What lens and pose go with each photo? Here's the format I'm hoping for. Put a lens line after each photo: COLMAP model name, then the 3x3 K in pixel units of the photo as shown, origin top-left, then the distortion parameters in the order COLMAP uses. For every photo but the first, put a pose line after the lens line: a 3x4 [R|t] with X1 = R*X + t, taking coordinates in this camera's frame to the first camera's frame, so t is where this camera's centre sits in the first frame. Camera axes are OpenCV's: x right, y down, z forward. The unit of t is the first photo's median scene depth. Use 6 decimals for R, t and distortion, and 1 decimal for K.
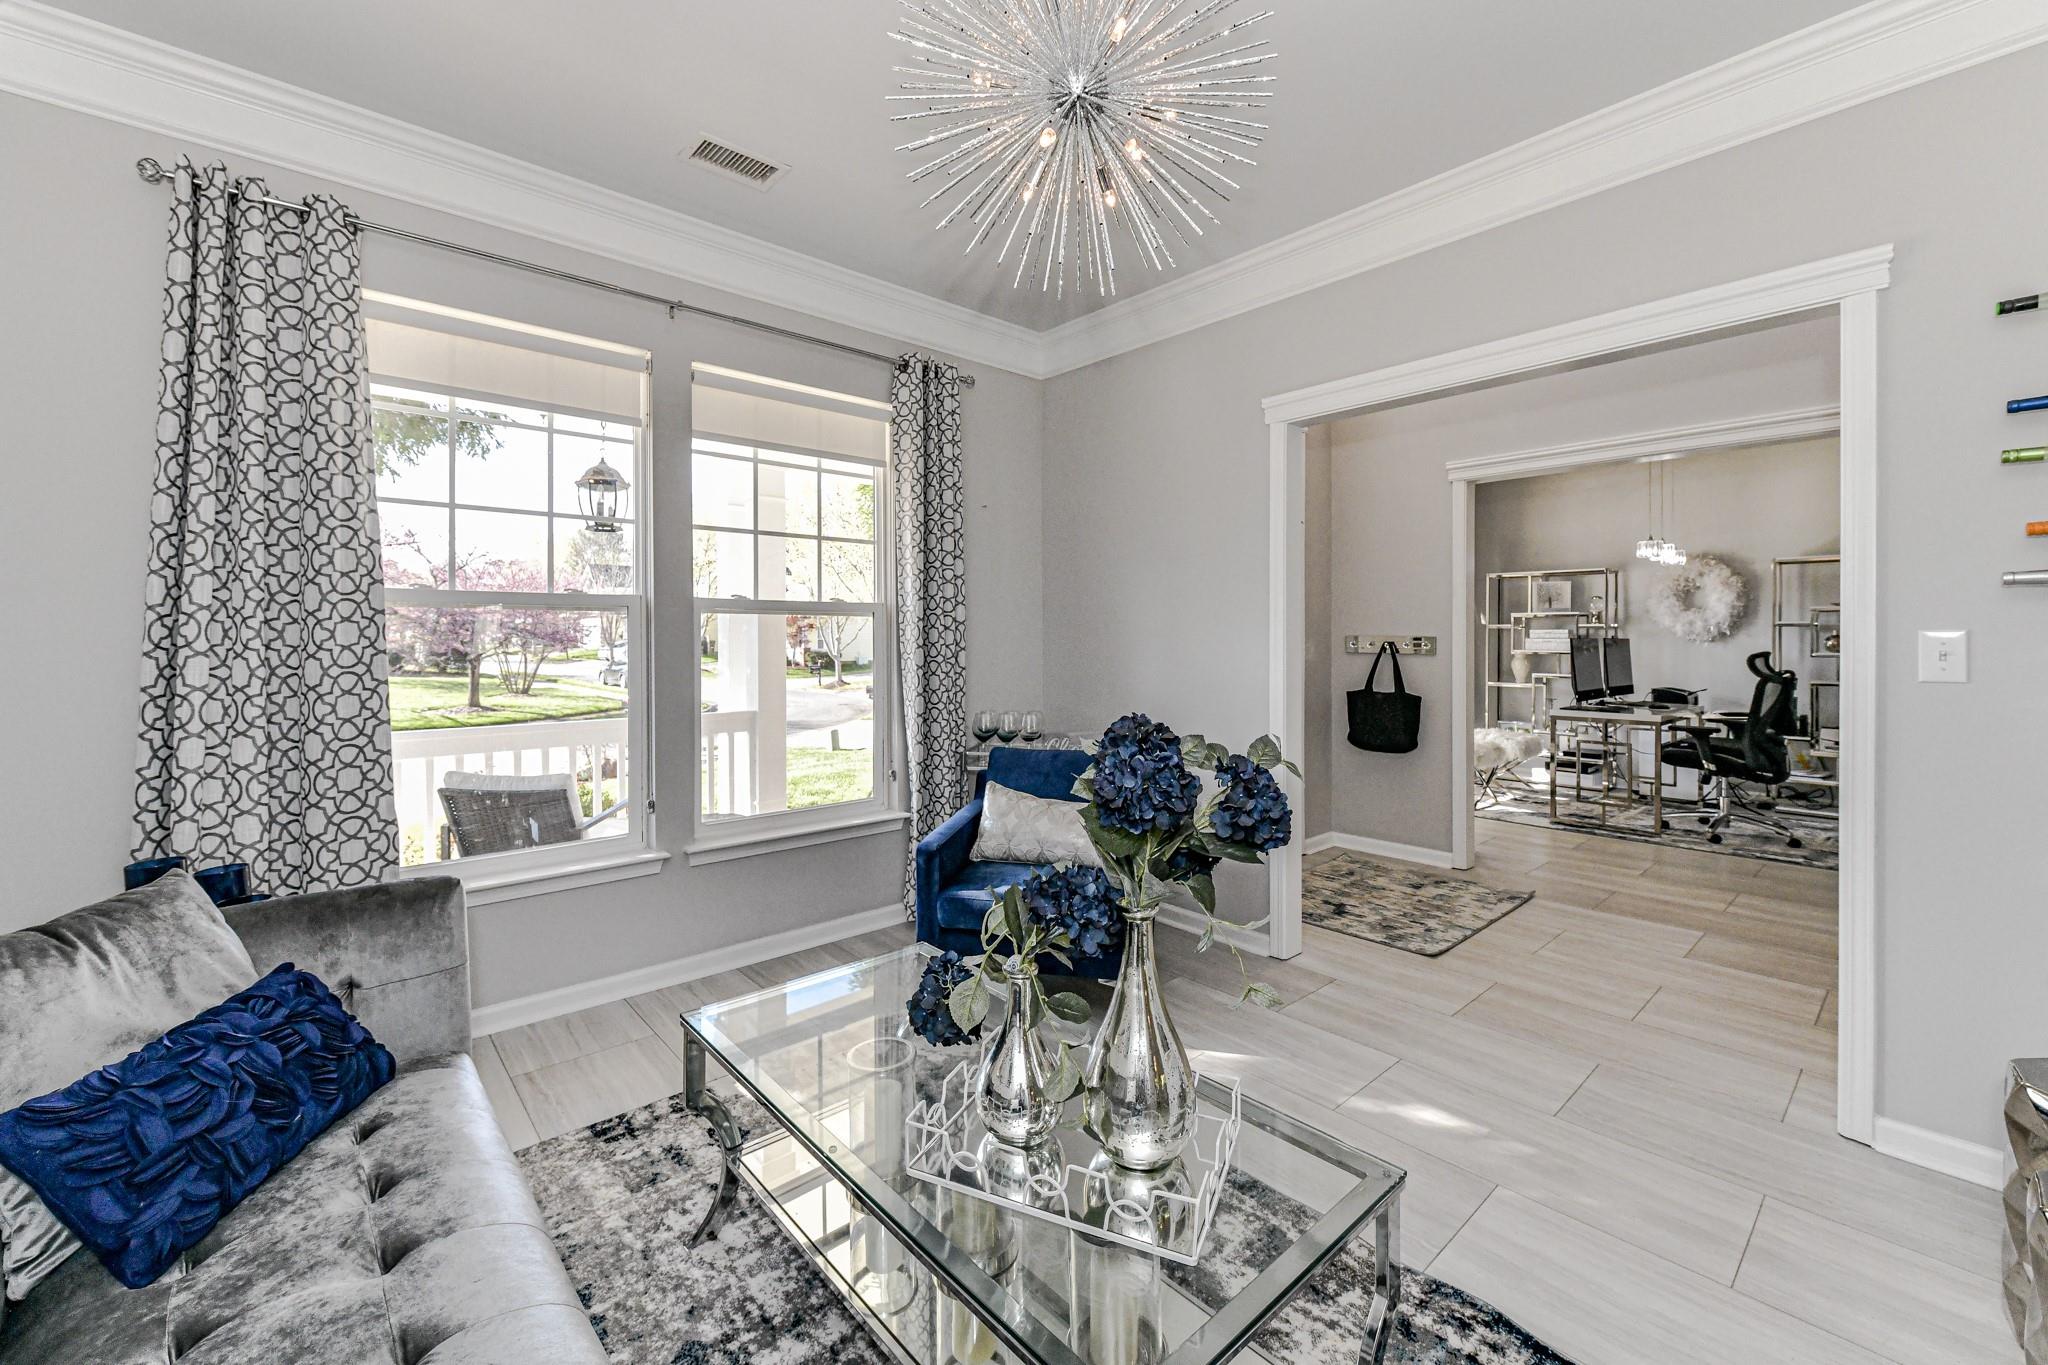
lens RADIAL K [[828.5, 0, 1025.1], [0, 828.5, 640.0], [0, 0, 1]] dist [-0.002636, -0.000228]
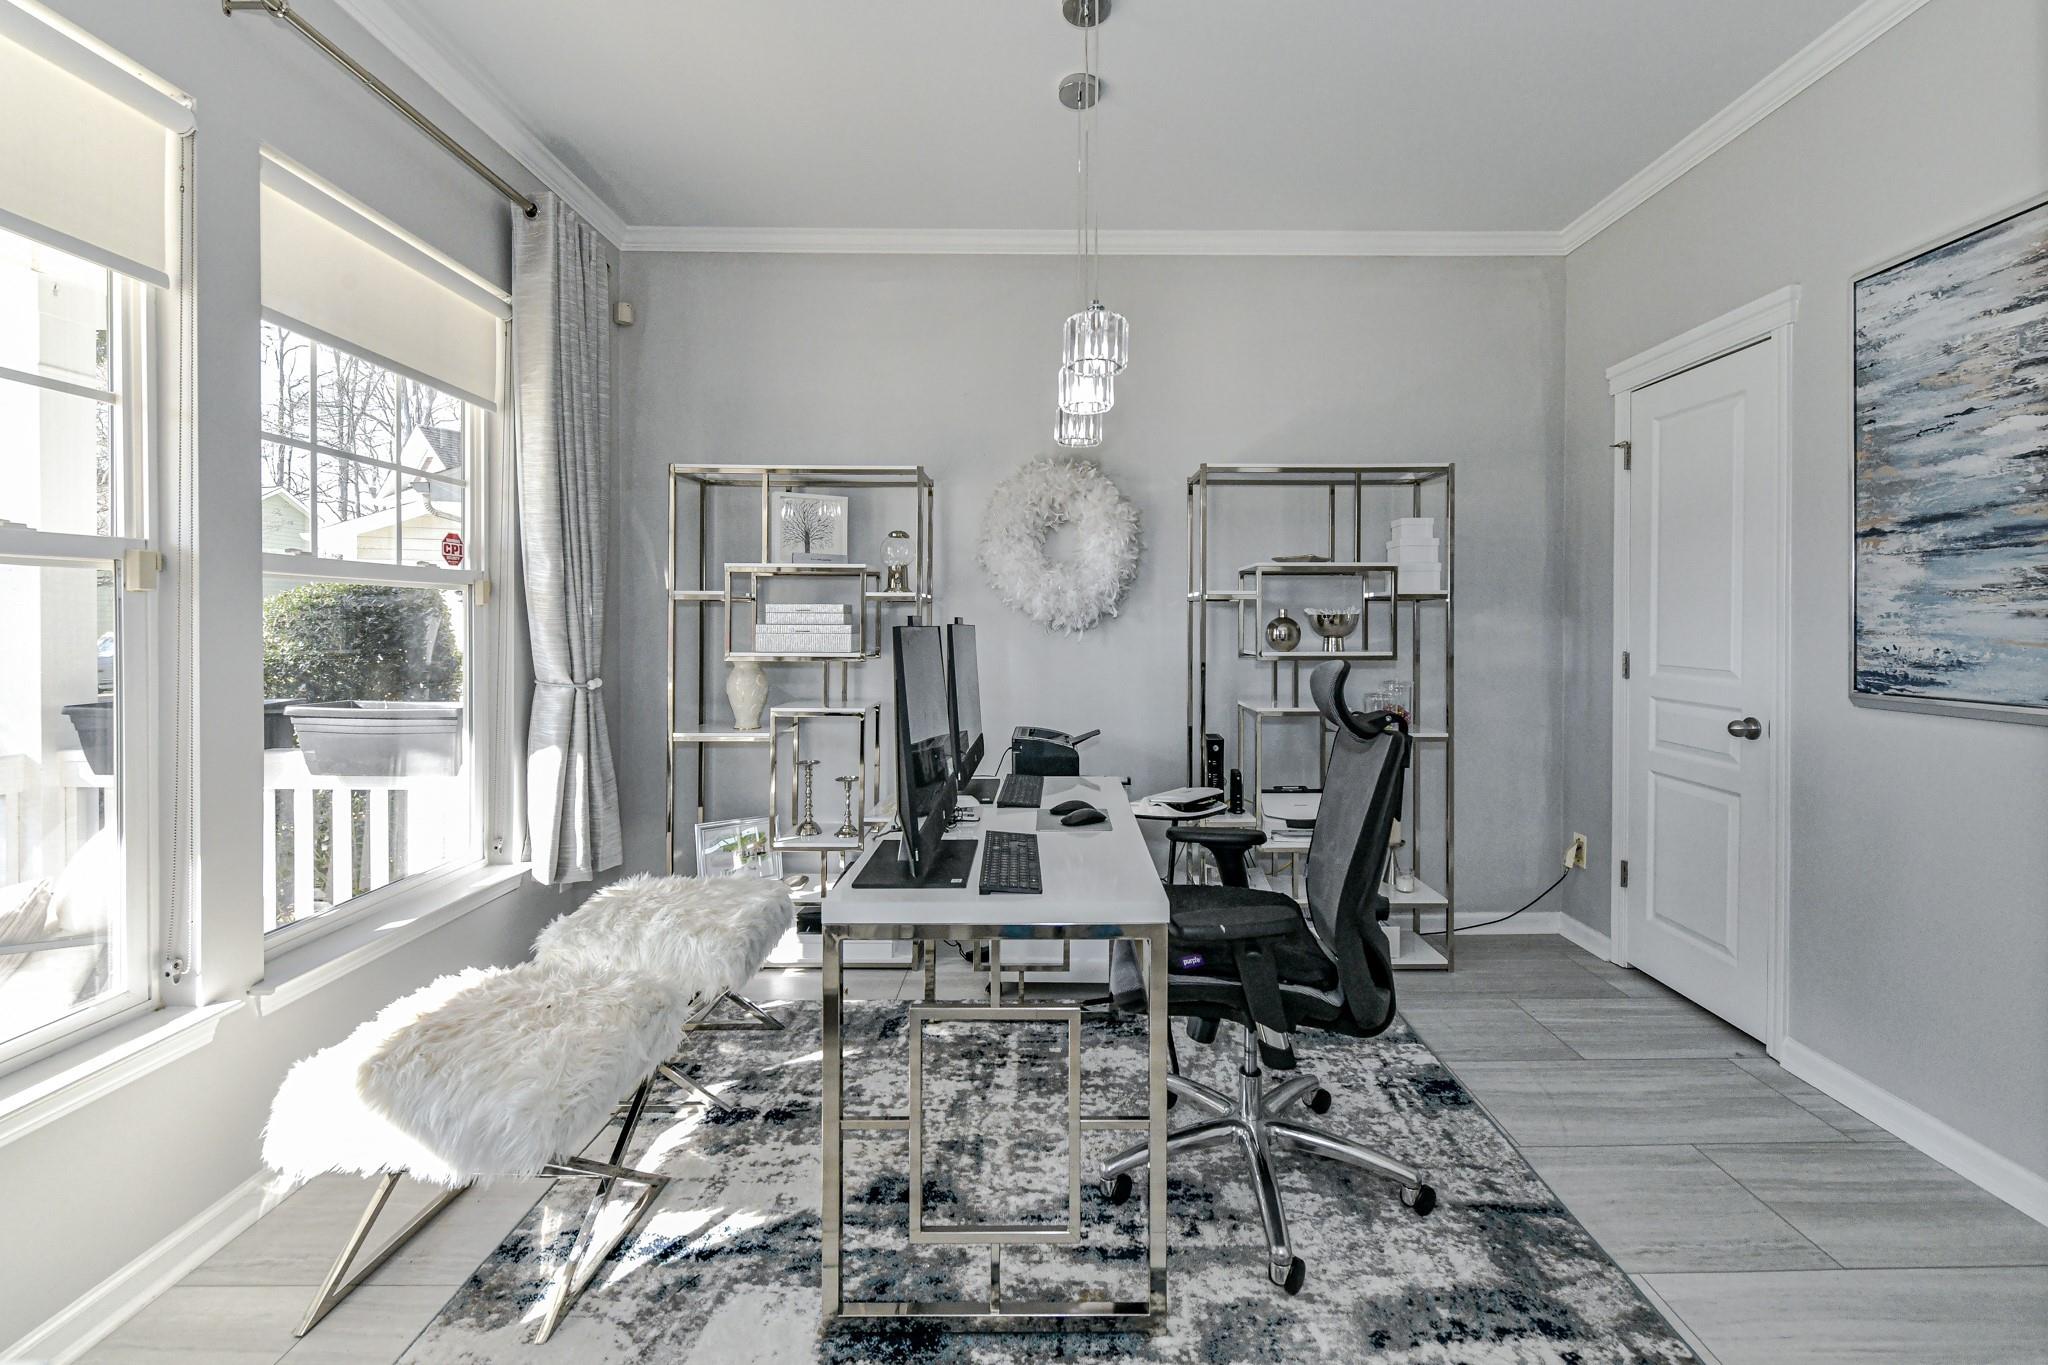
lens RADIAL K [[863.4, 0, 1063.0], [0, 863.4, 624.0], [0, 0, 1]] dist [-0.003366, -0.000659]
pose [[0.652858, -0.000069, 0.757480, 0.703208], [0.002005, 0.999997, -0.001637, -0.001042], [-0.757477, 0.002587, 0.652856, 1.119535]]
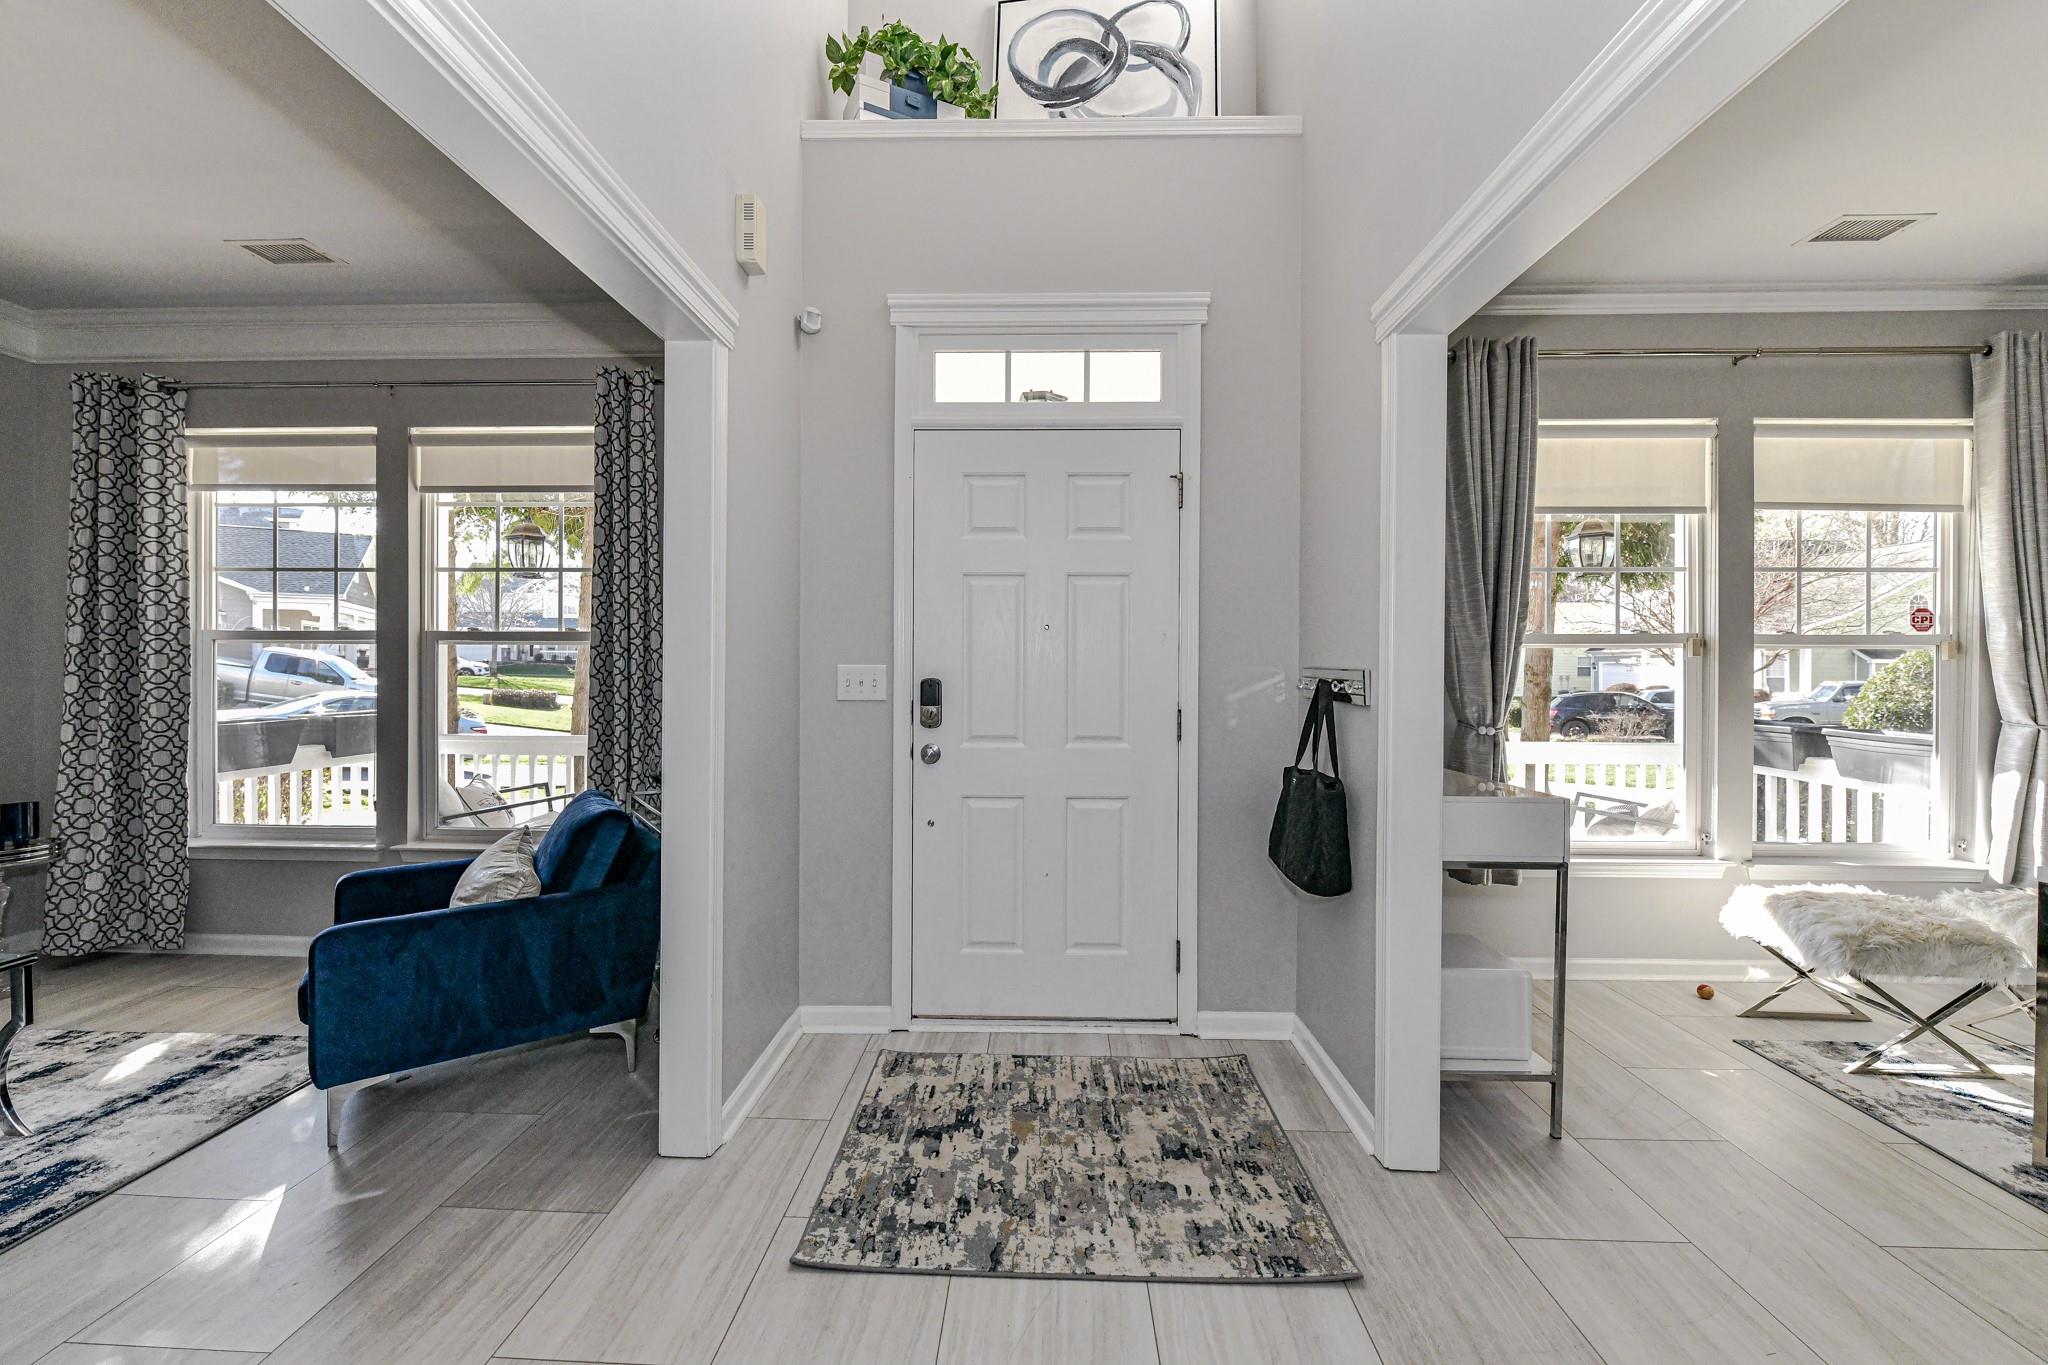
lens RADIAL K [[823.9, 0, 1017.6], [0, 823.9, 676.1], [0, 0, 1]] dist [-0.003250, -0.000478]
pose [[0.719781, 0.008602, -0.694148, 0.816141], [-0.006400, 0.999963, 0.005755, 0.000235], [0.694172, 0.000300, 0.719809, 0.613117]]
